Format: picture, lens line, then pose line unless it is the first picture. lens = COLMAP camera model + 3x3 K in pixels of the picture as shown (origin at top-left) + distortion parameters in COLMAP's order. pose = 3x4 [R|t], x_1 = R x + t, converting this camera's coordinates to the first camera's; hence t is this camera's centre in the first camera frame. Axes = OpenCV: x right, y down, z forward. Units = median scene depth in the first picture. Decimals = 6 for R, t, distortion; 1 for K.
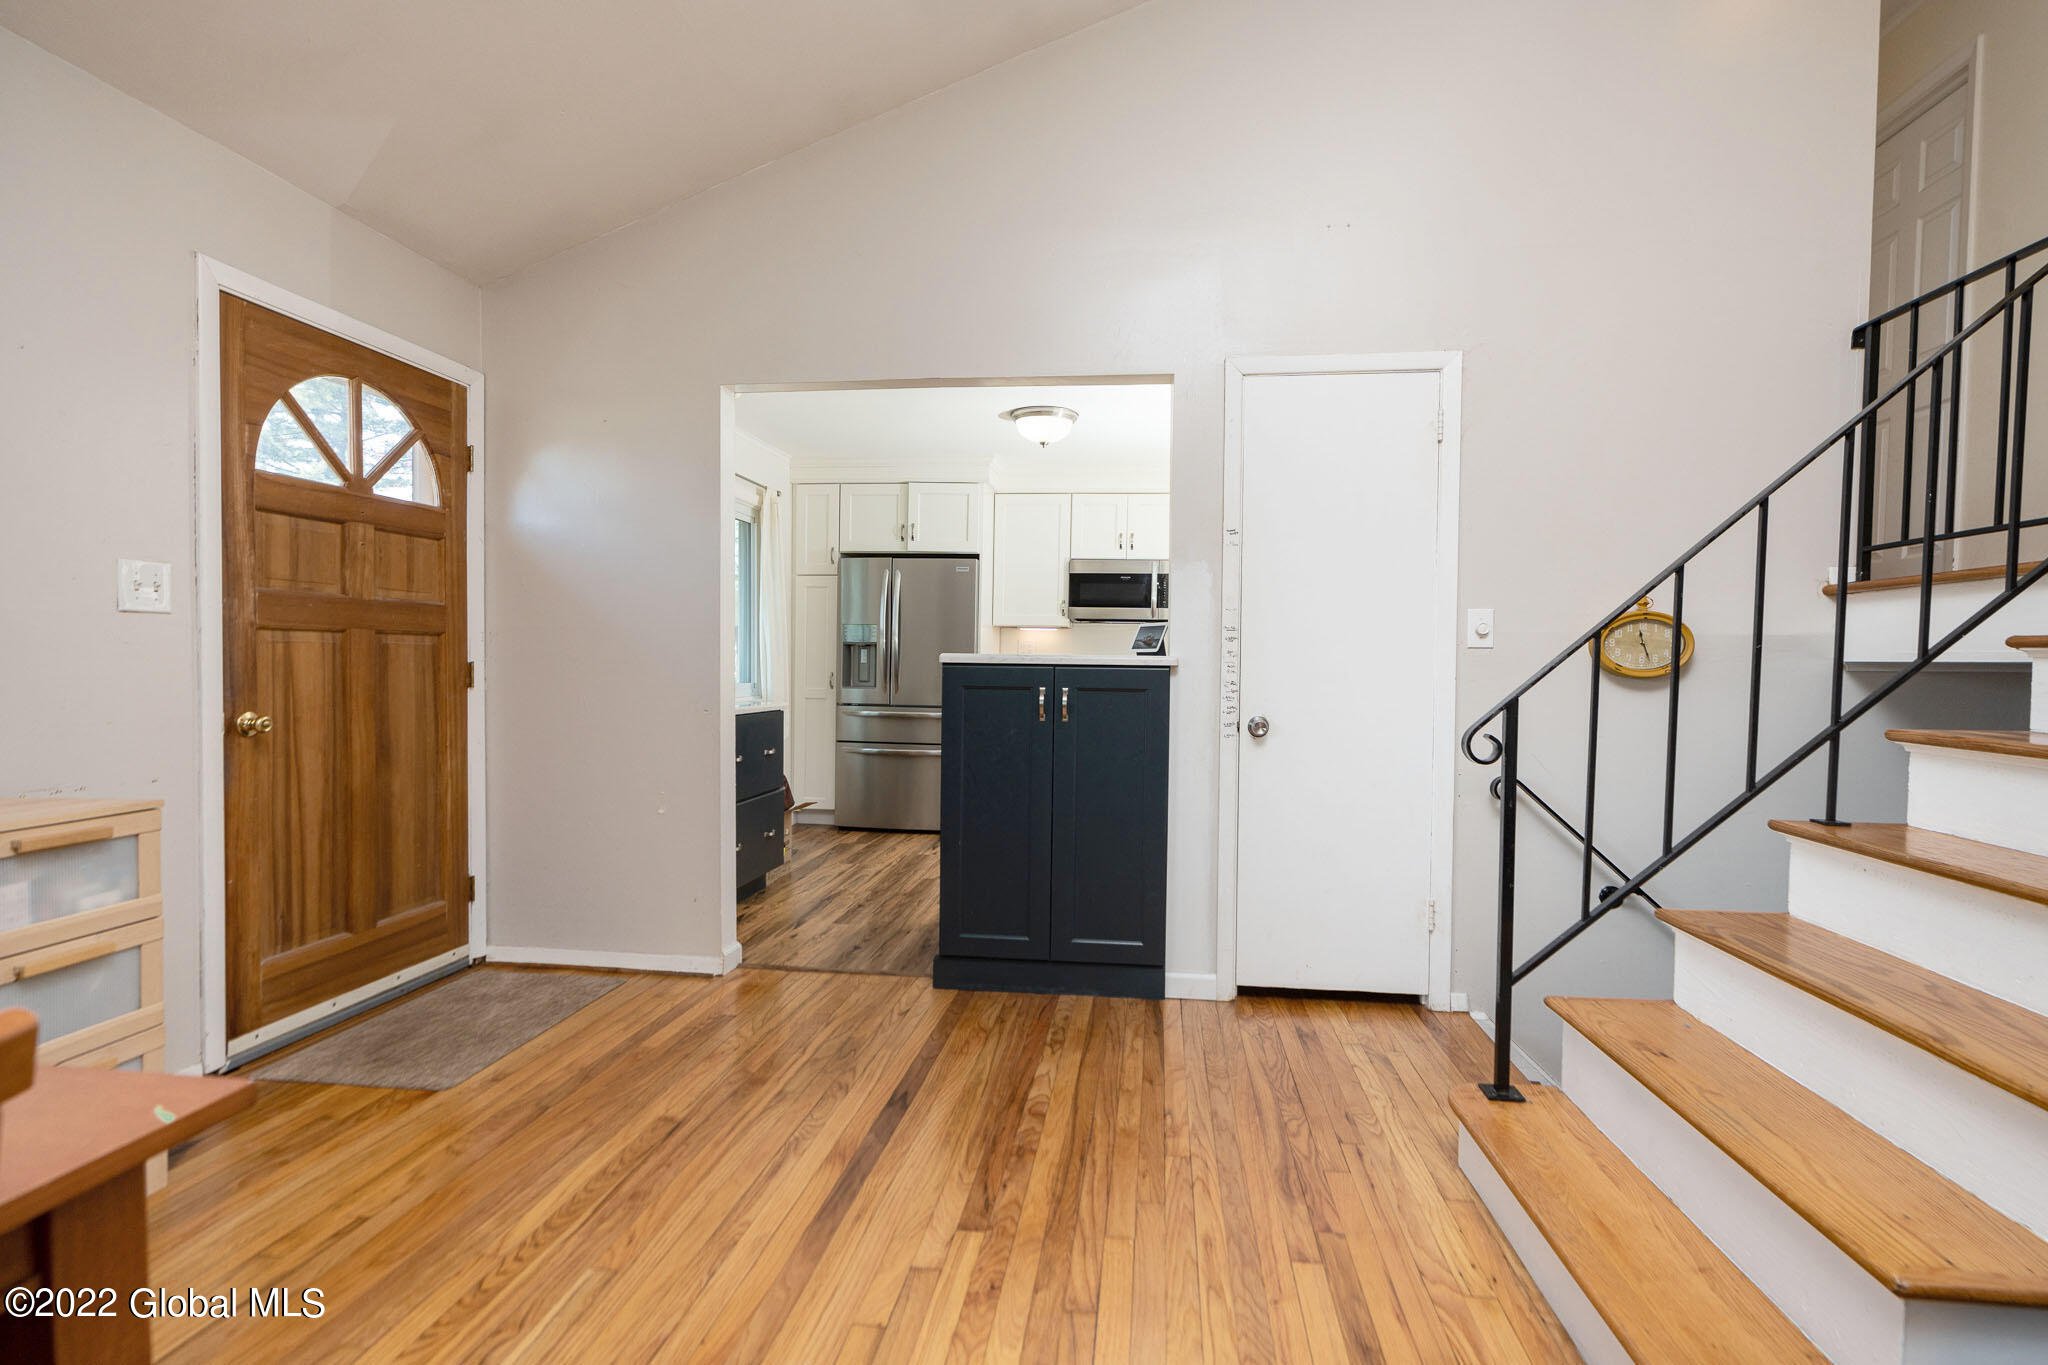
lens RADIAL K [[986.1, 0, 1031.4], [0, 986.1, 682.7], [0, 0, 1]] dist [-0.001288, -0.000824]
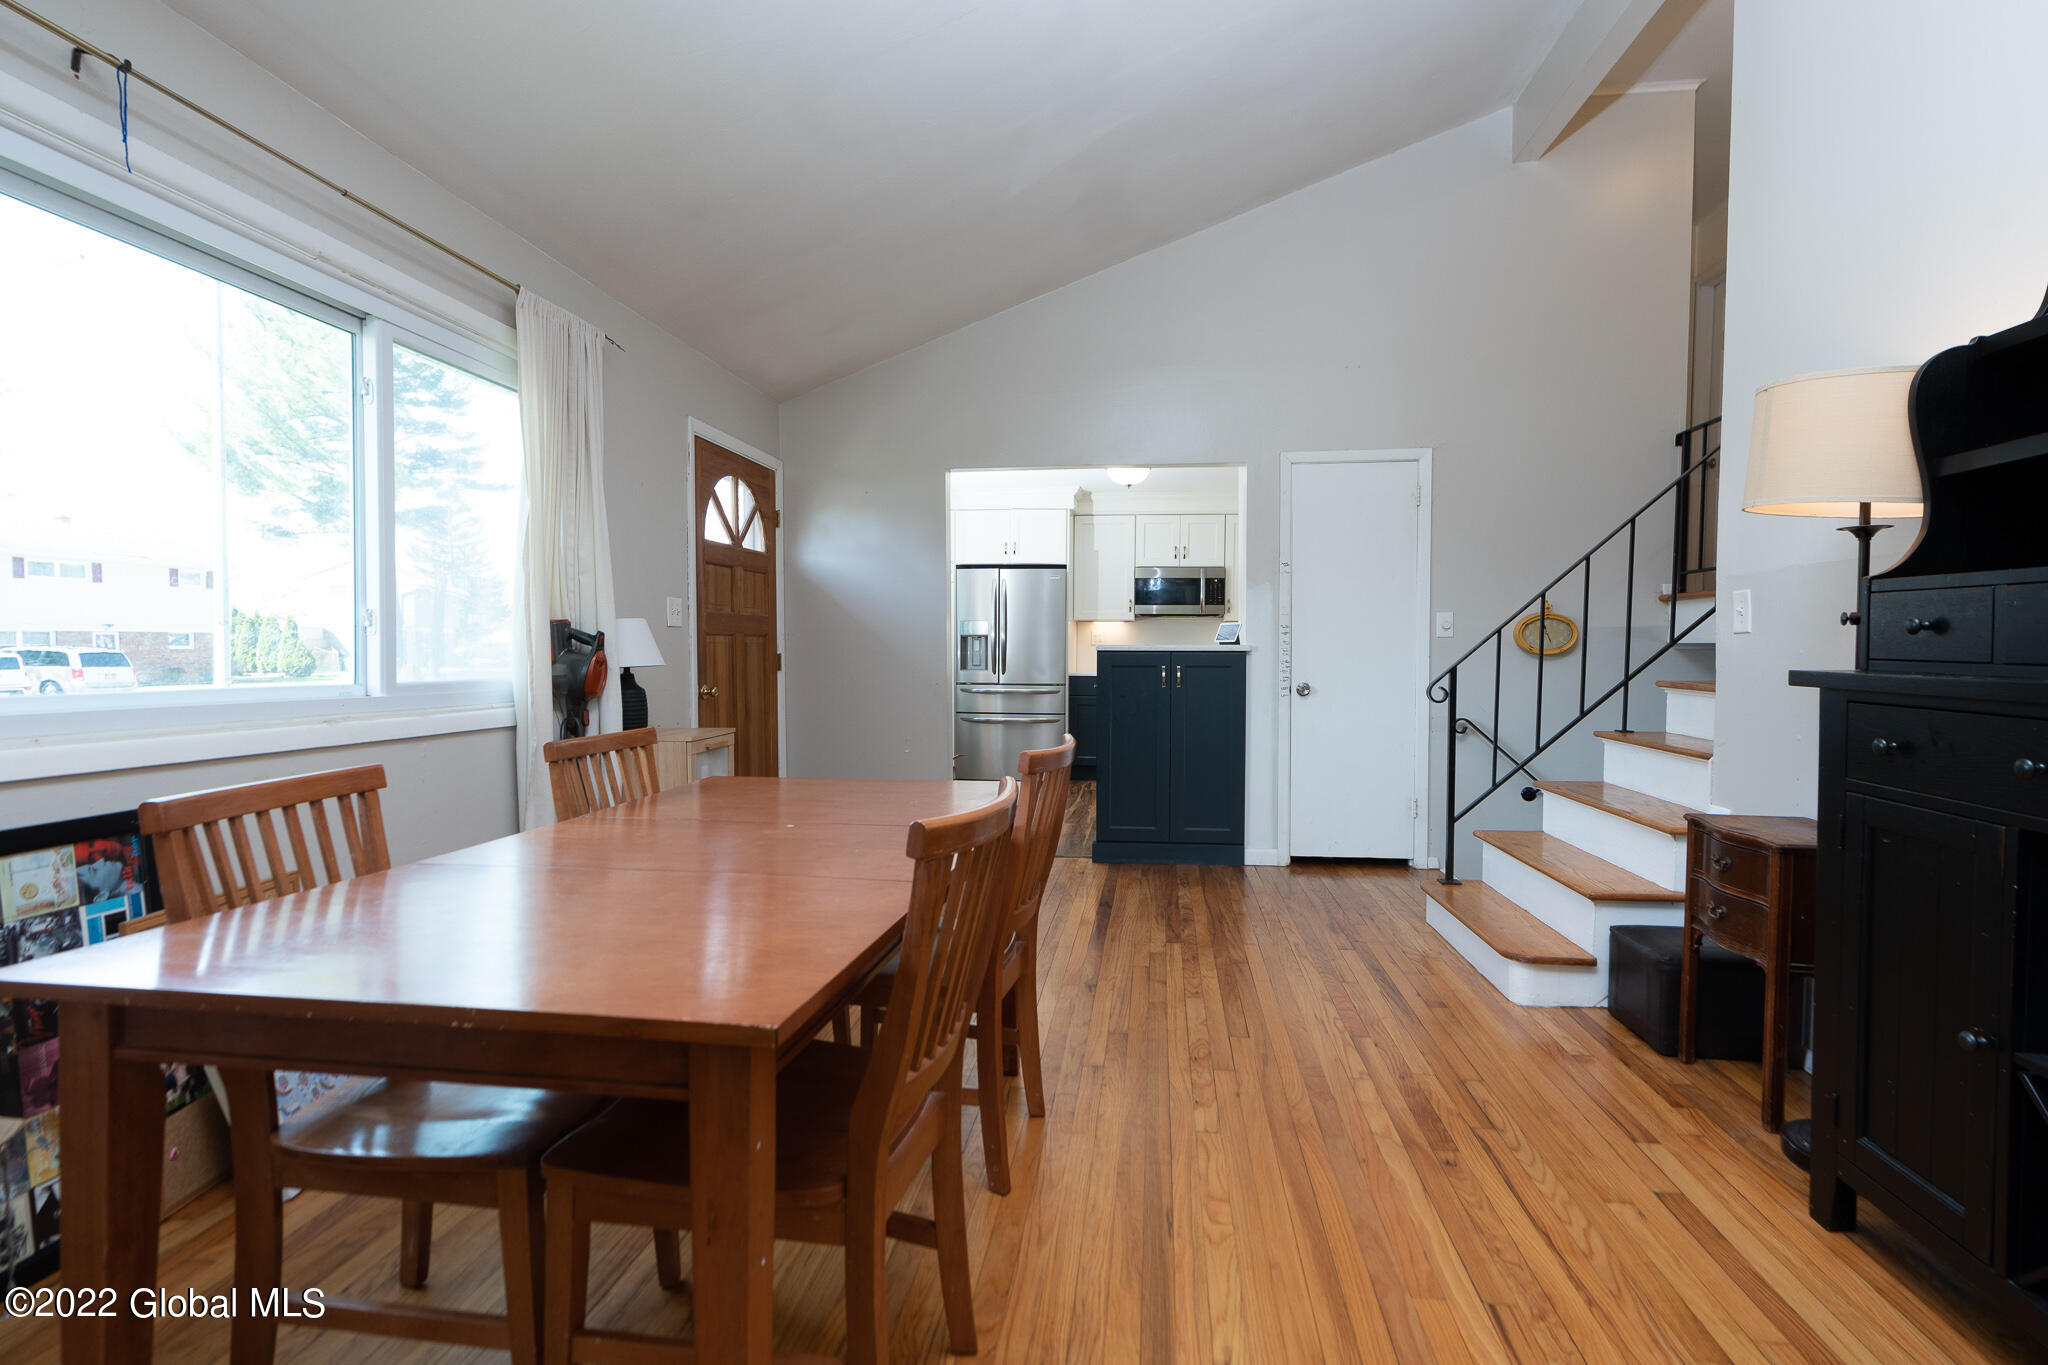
lens RADIAL K [[986.1, 0, 1031.4], [0, 986.1, 682.7], [0, 0, 1]] dist [-0.001288, -0.000824]
pose [[0.999923, -0.012434, 0.000444, -0.214386], [0.012426, 0.999812, 0.014856, 0.006262], [-0.000628, -0.014850, 0.999890, -0.598392]]
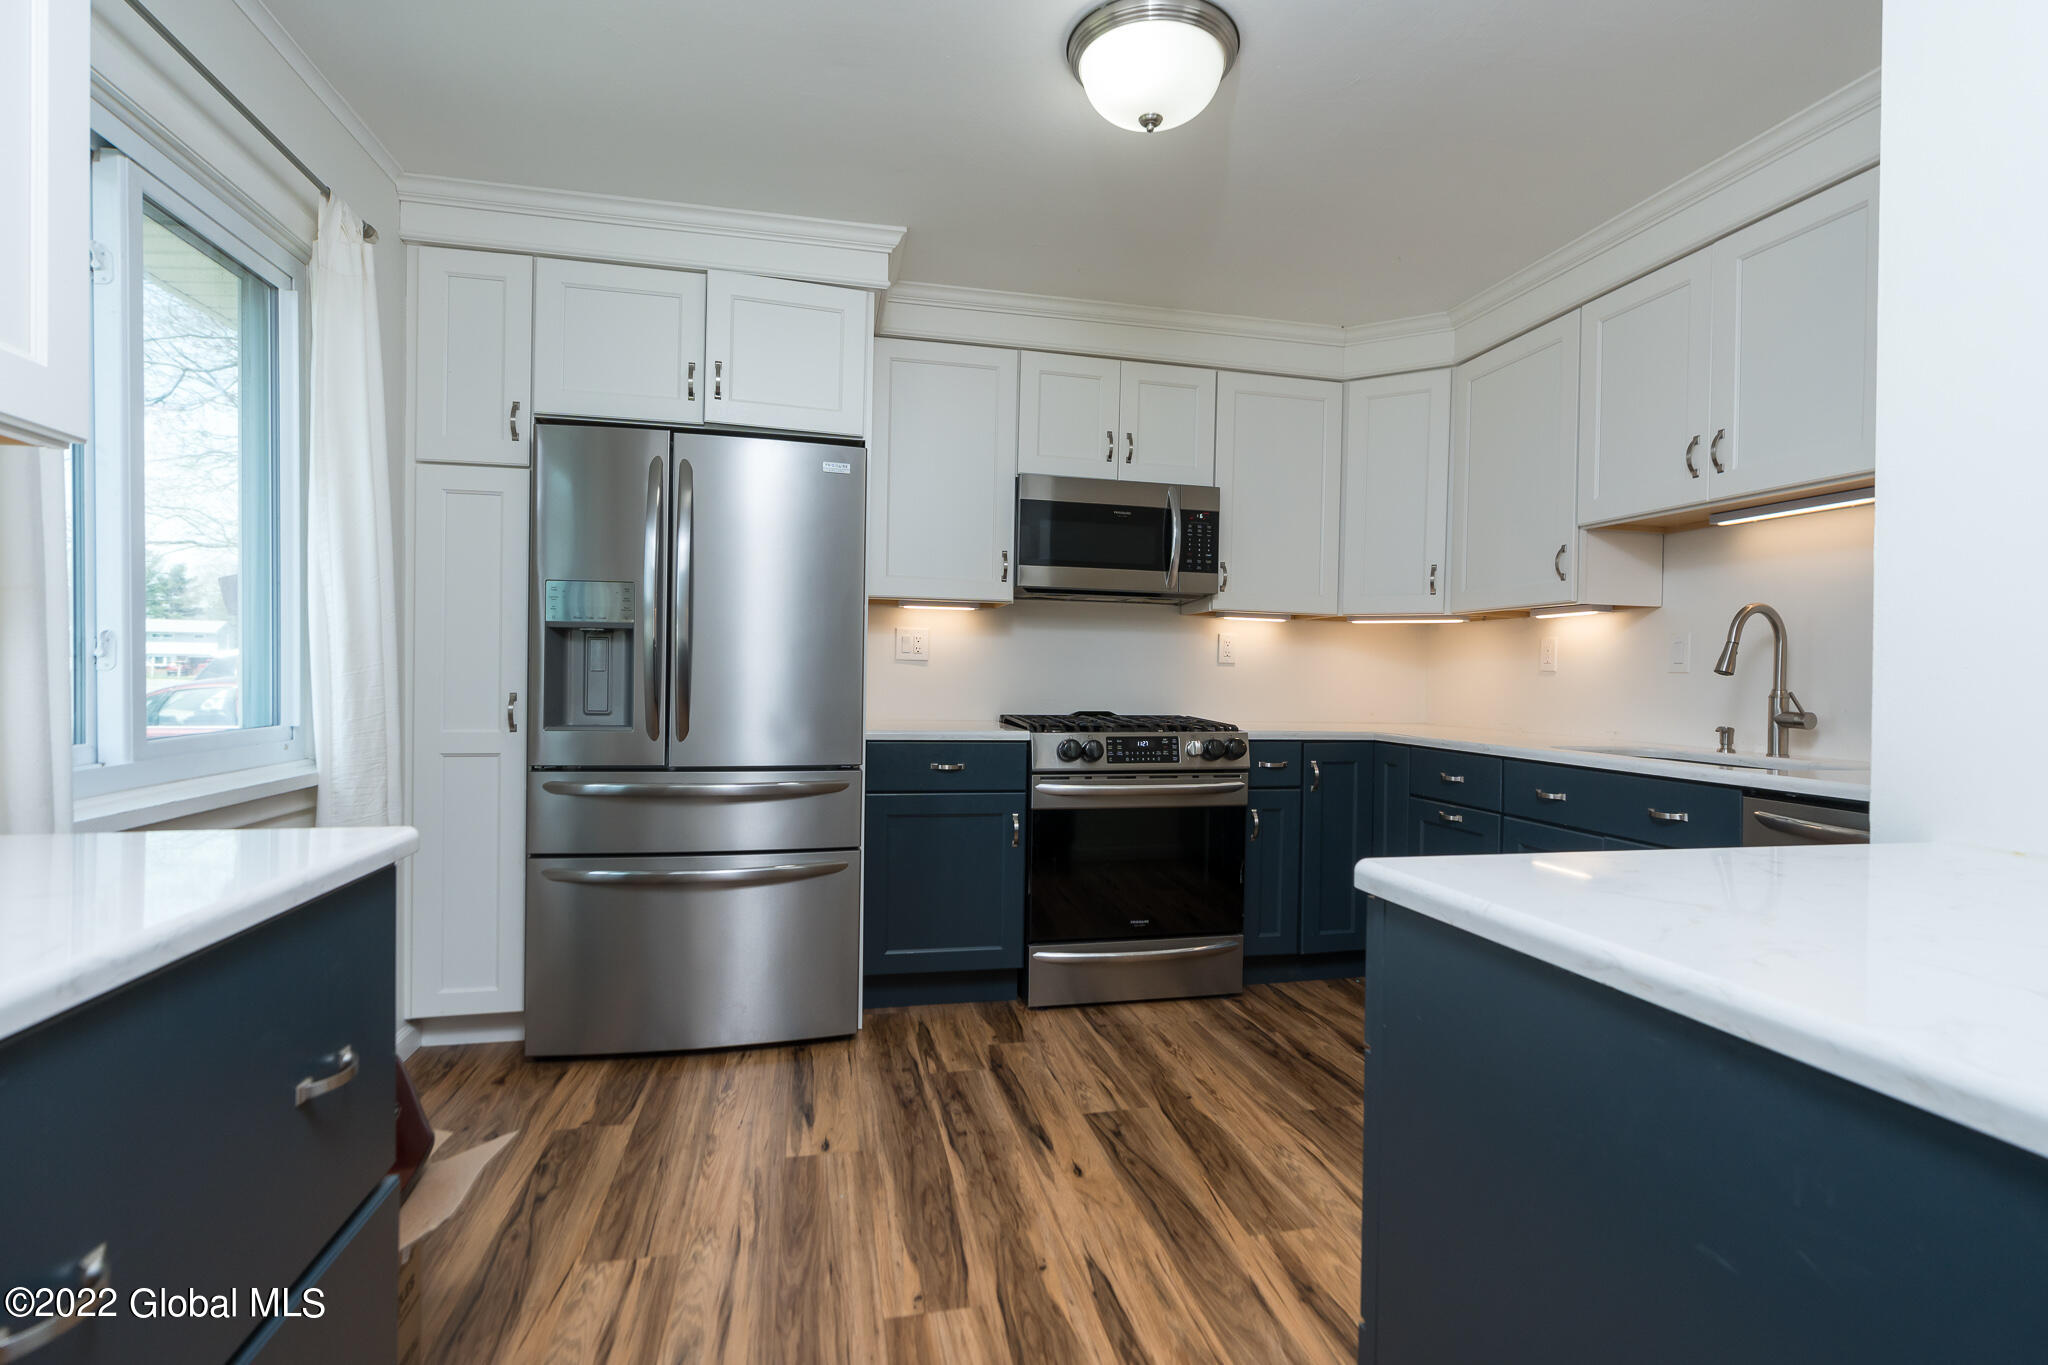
lens RADIAL K [[986.1, 0, 1031.4], [0, 986.1, 682.7], [0, 0, 1]] dist [-0.001288, -0.000824]
pose [[0.935411, -0.002856, 0.353551, -0.309704], [0.005320, 0.999968, -0.006000, -0.024080], [-0.353522, 0.007493, 0.935396, 1.123463]]
